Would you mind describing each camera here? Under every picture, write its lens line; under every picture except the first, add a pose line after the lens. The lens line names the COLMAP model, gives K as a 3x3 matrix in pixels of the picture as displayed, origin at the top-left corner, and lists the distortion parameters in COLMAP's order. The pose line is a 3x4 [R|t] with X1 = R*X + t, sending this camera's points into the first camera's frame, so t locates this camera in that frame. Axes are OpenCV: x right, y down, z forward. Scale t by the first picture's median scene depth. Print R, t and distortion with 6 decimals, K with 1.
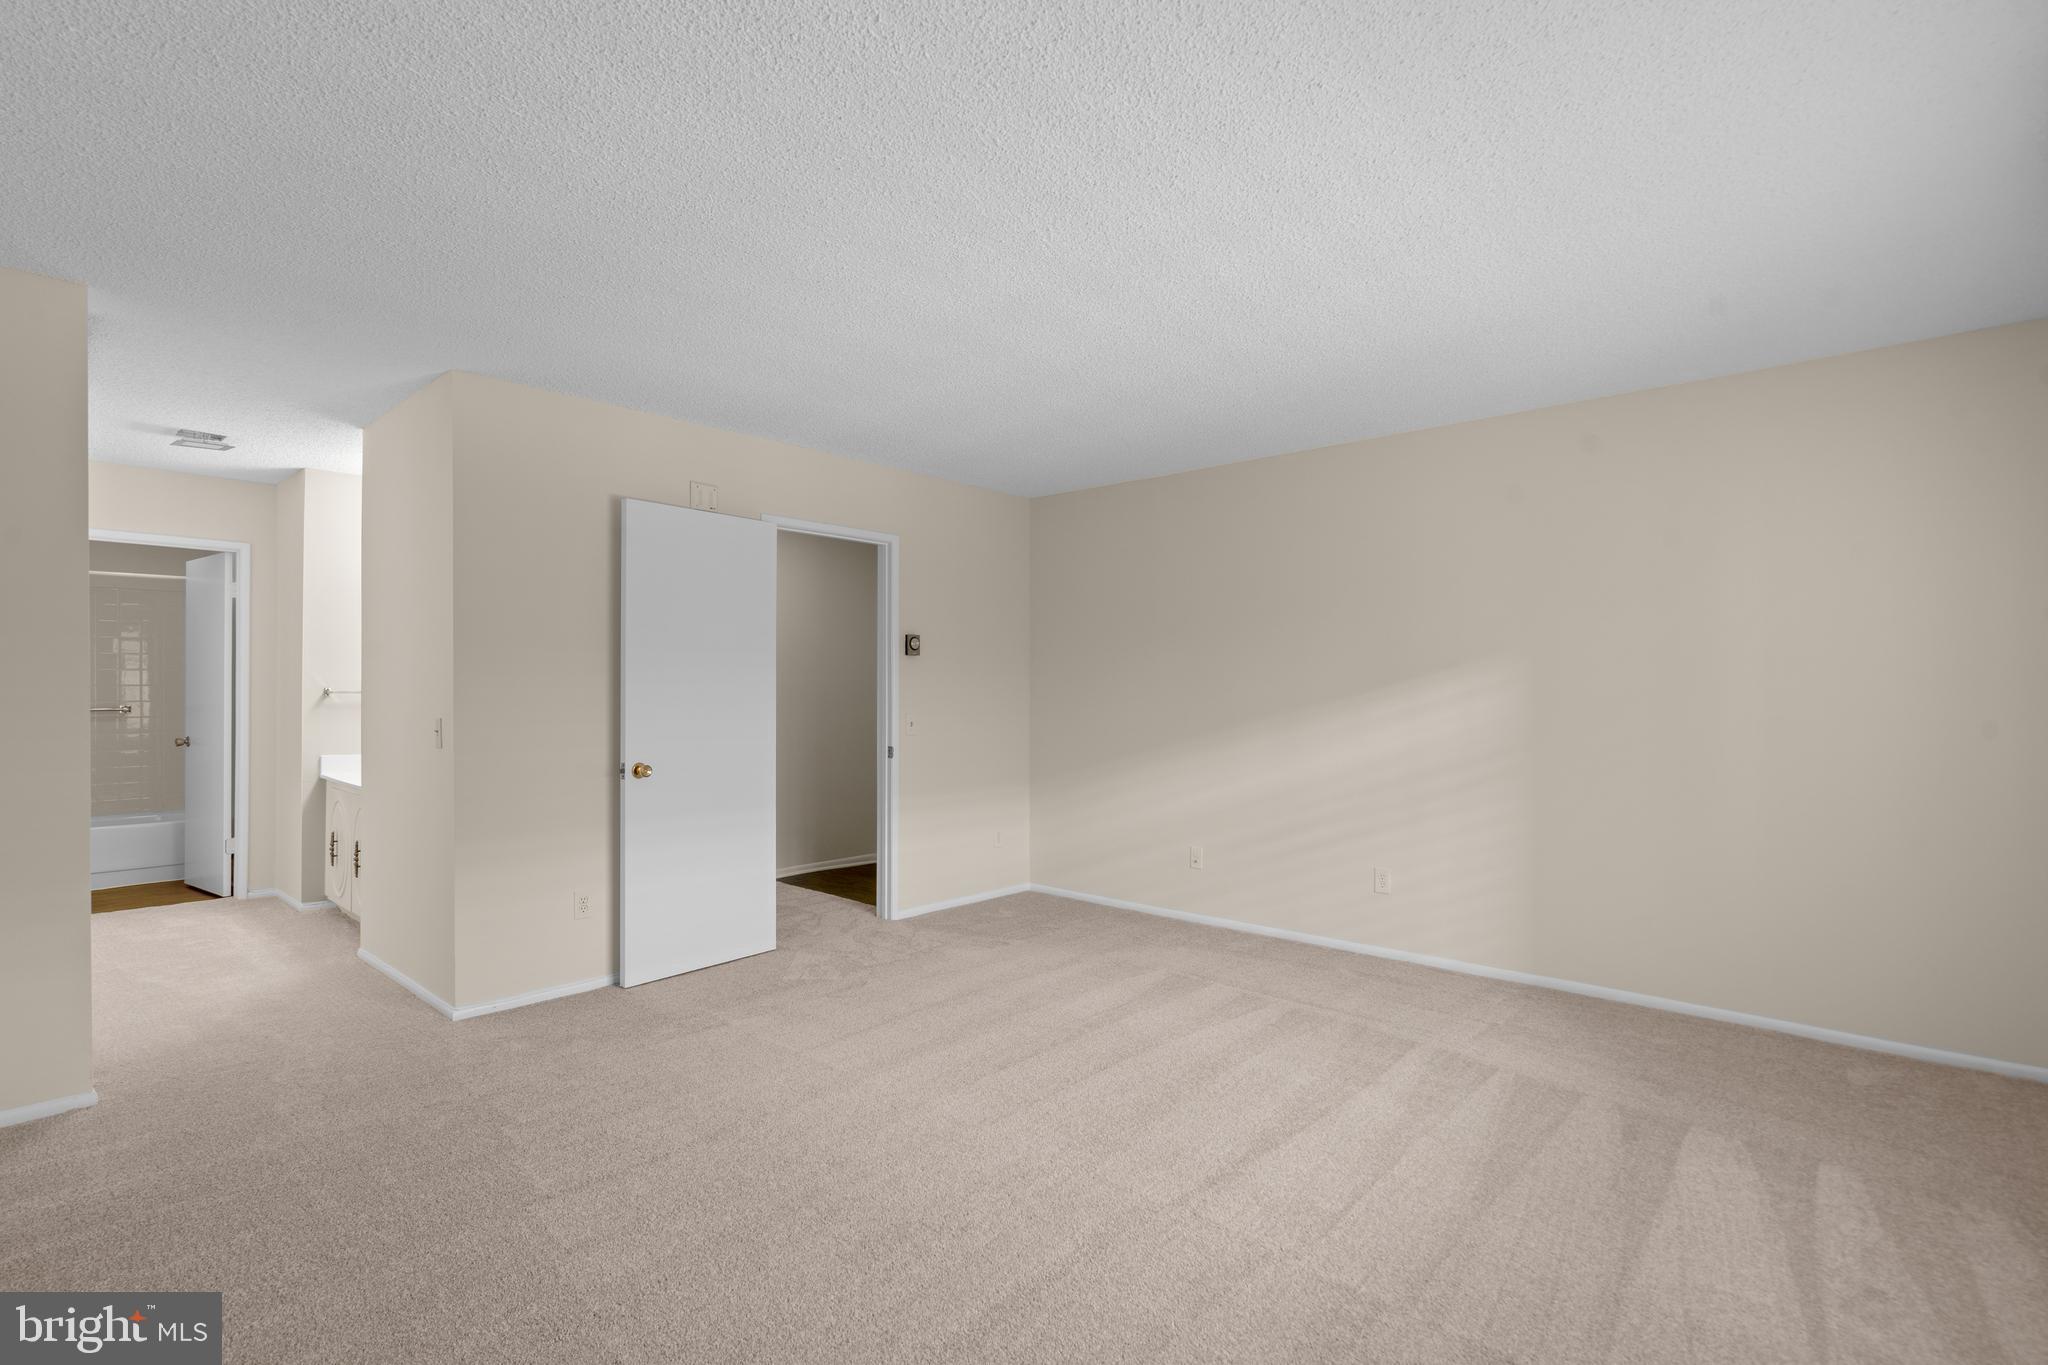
lens RADIAL K [[957.6, 0, 1030.3], [0, 957.6, 687.5], [0, 0, 1]] dist [-0.002681, 0.003582]
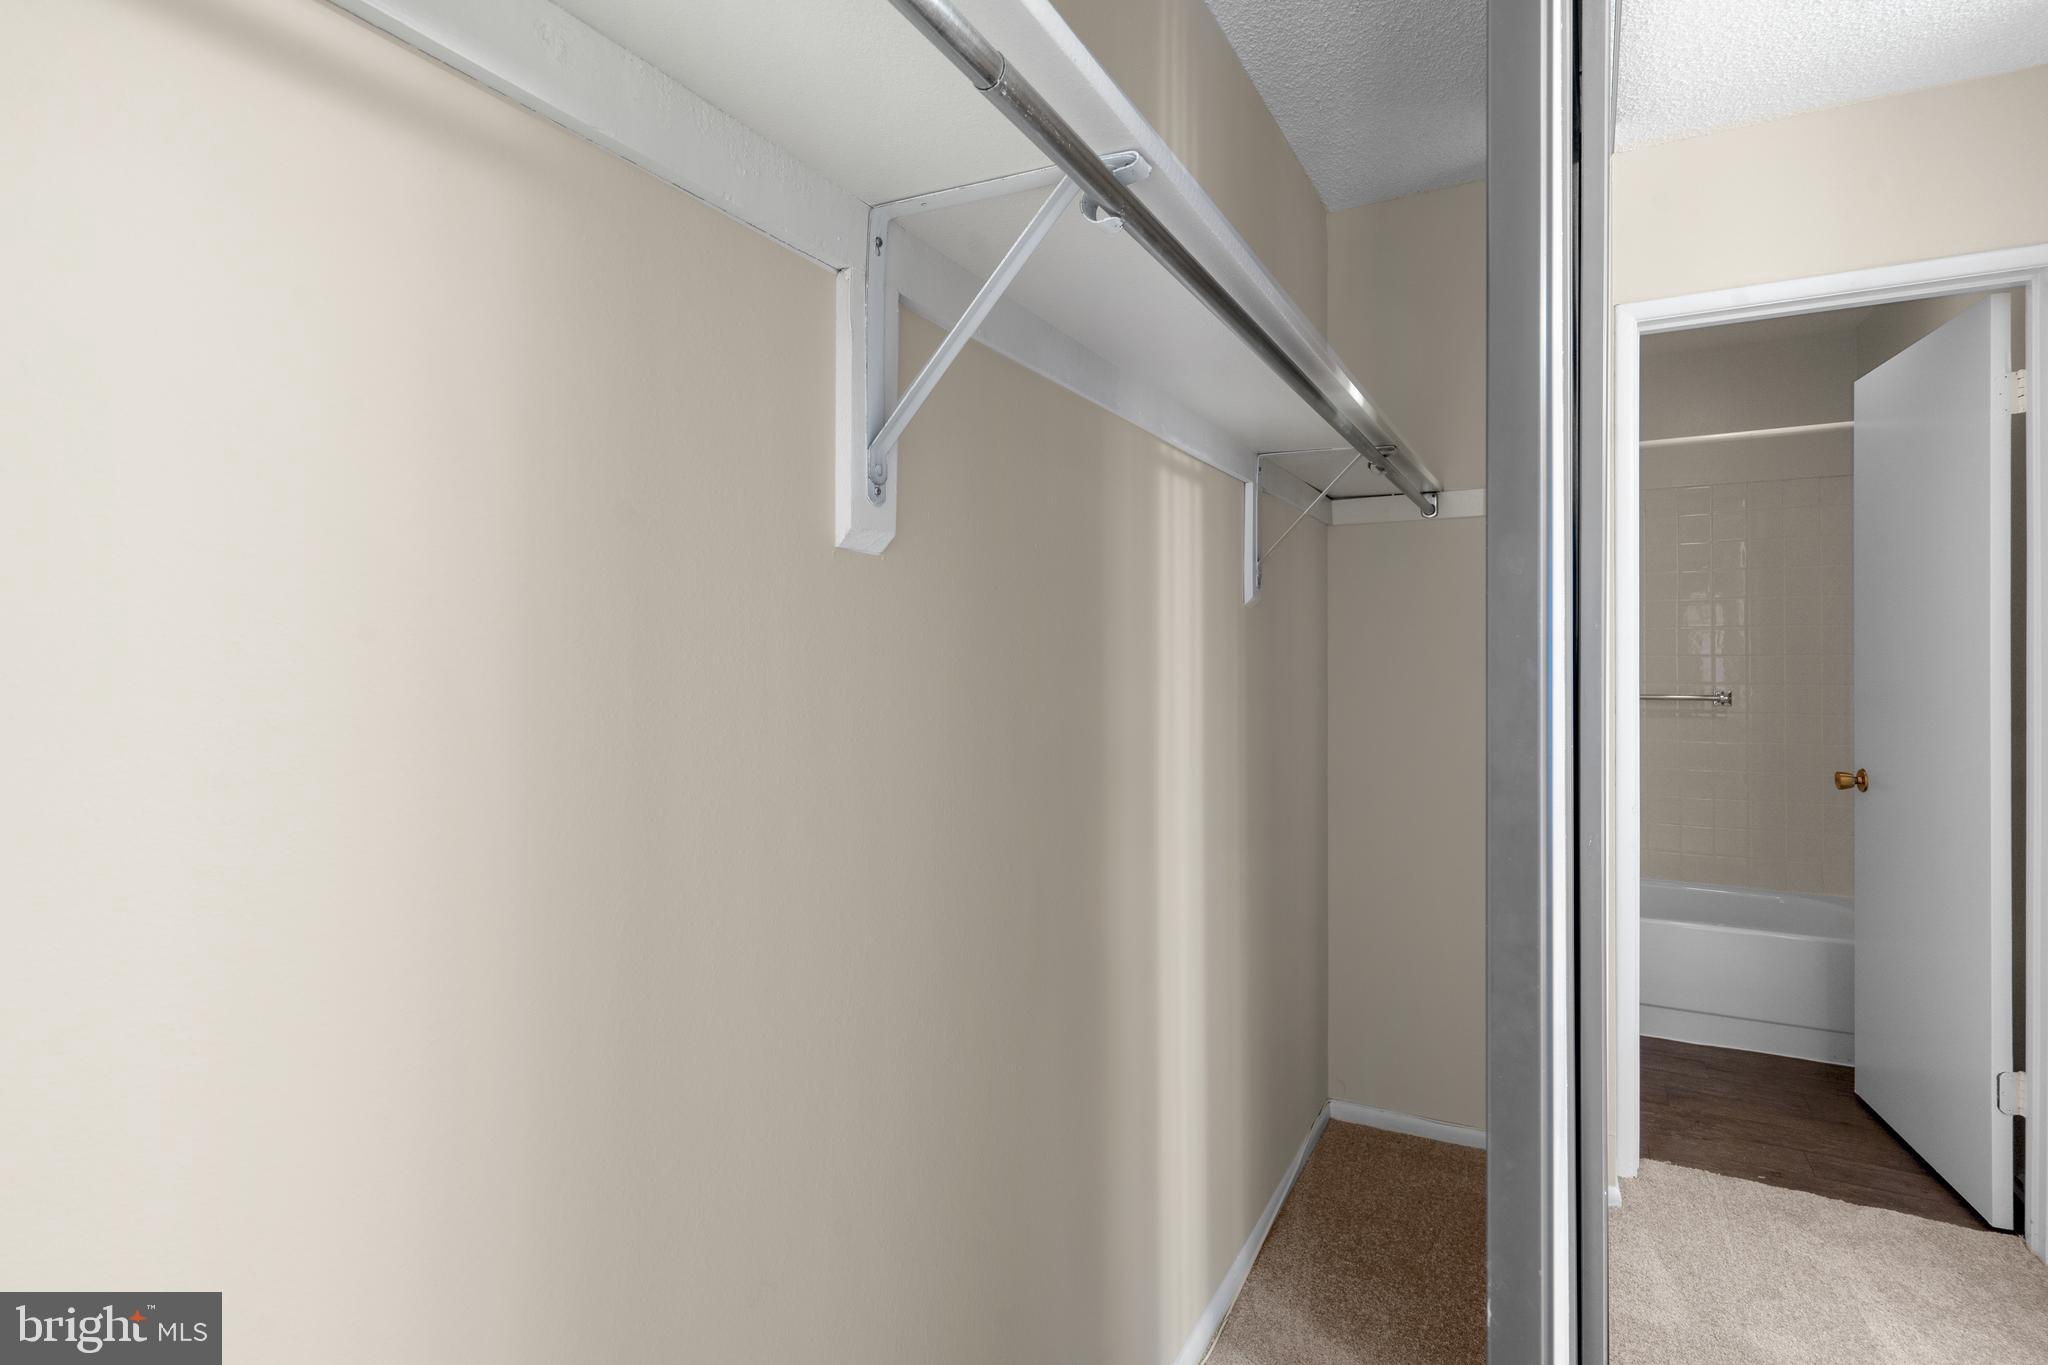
lens RADIAL K [[957.6, 0, 1063.9], [0, 957.6, 673.0], [0, 0, 1]] dist [-0.002681, 0.003582]
pose [[0.232273, 0.005501, -0.972635, -0.561340], [0.010632, 0.999910, 0.008195, -0.002152], [0.972593, -0.012245, 0.232193, 0.562067]]
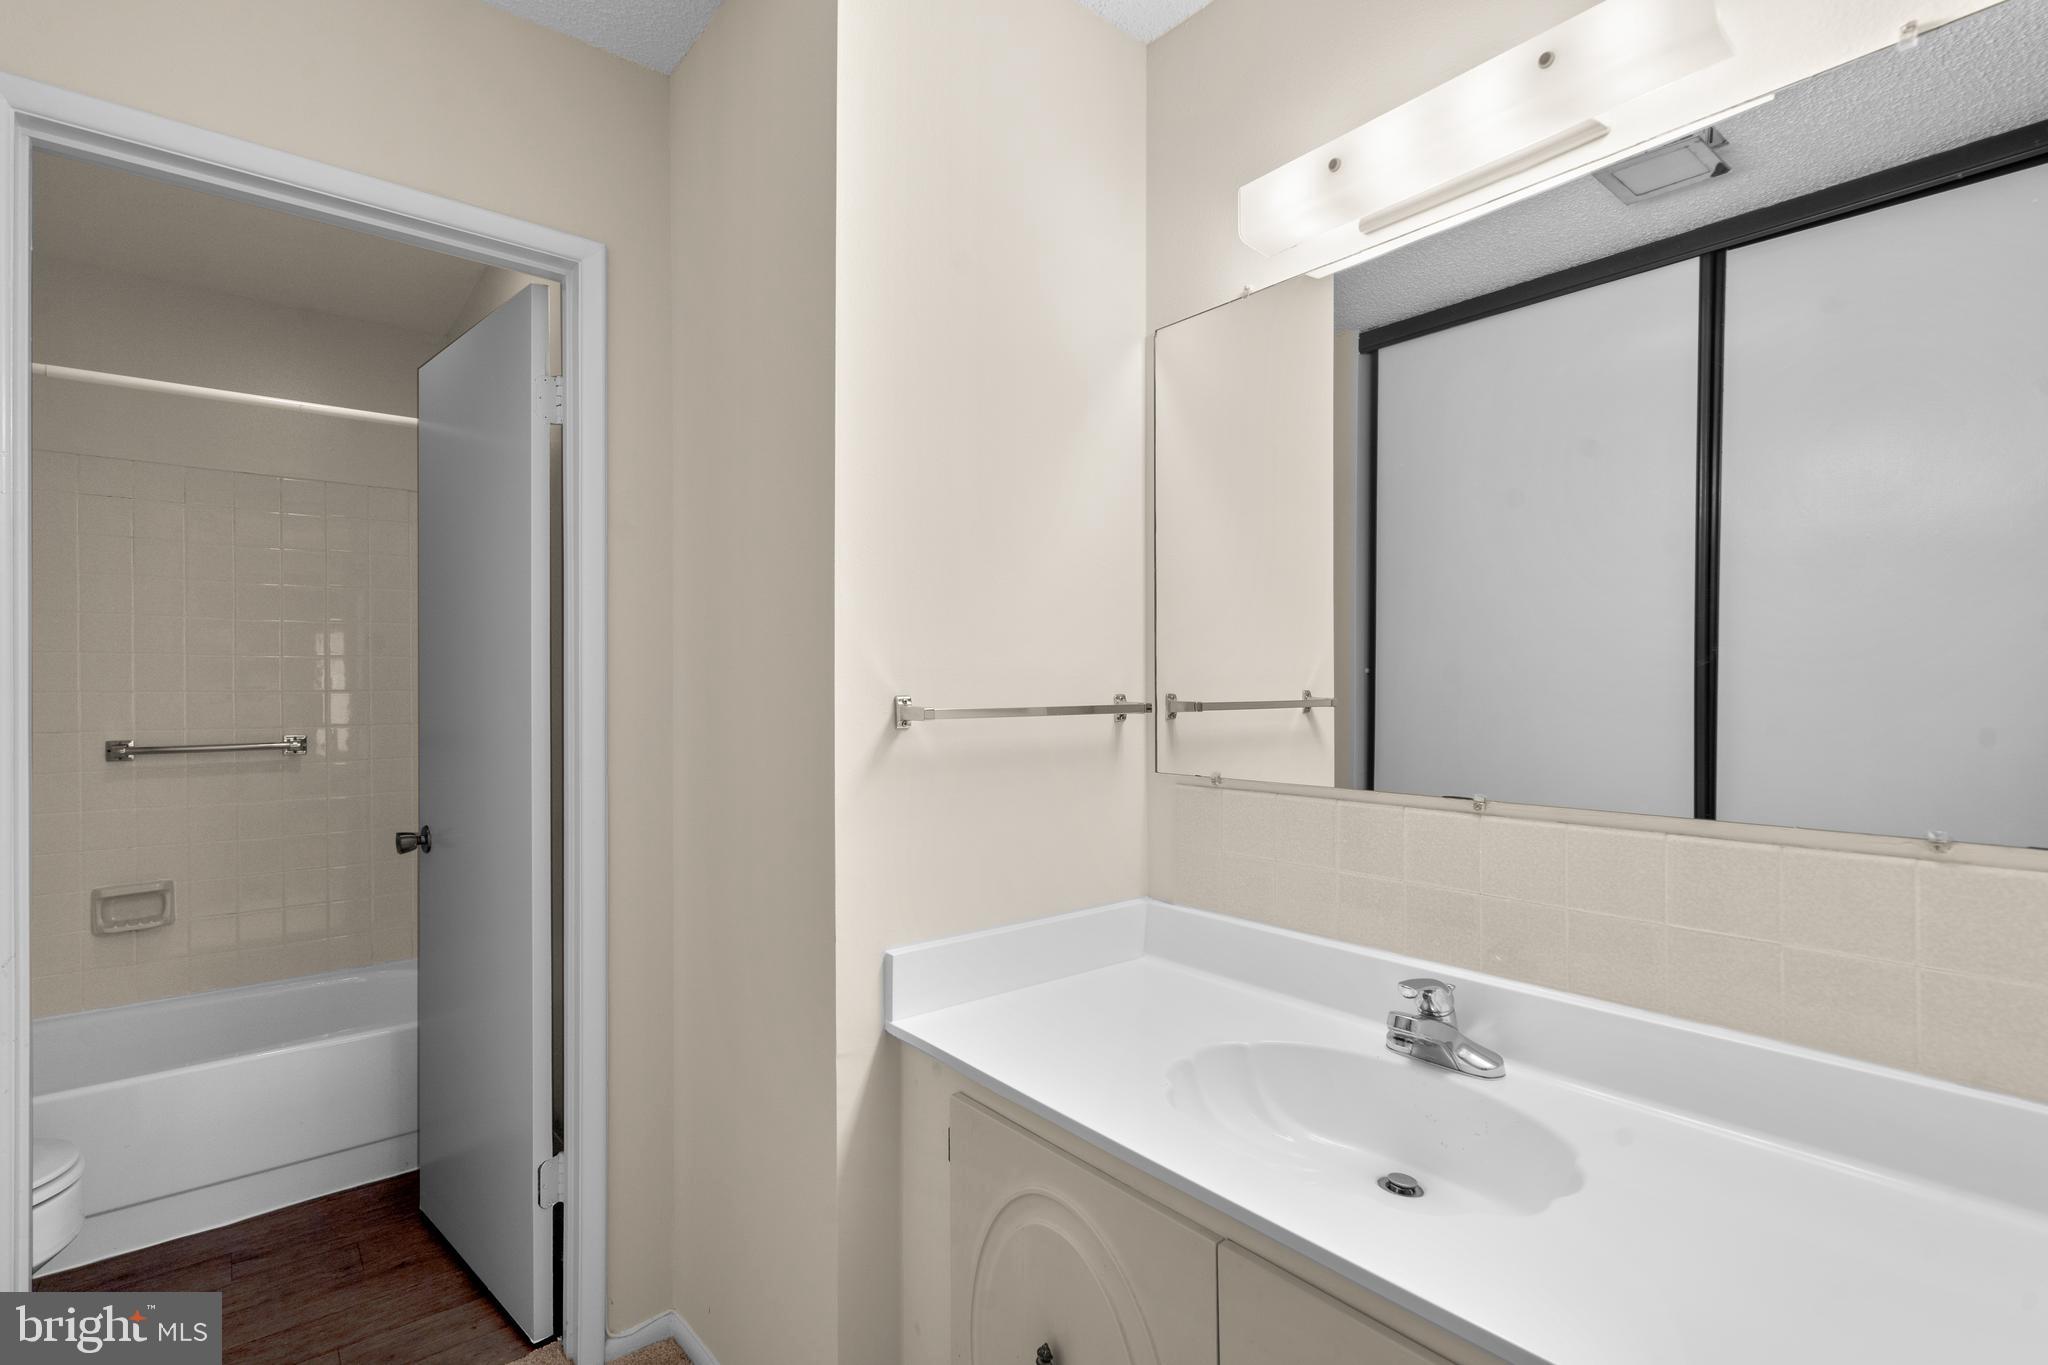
lens RADIAL K [[957.6, 0, 1031.9], [0, 957.6, 687.7], [0, 0, 1]] dist [-0.002681, 0.003582]
pose [[0.990783, -0.009301, -0.135142, -0.624254], [0.008896, 0.999954, -0.003599, -0.000951], [0.135169, 0.002363, 0.990820, 0.694918]]
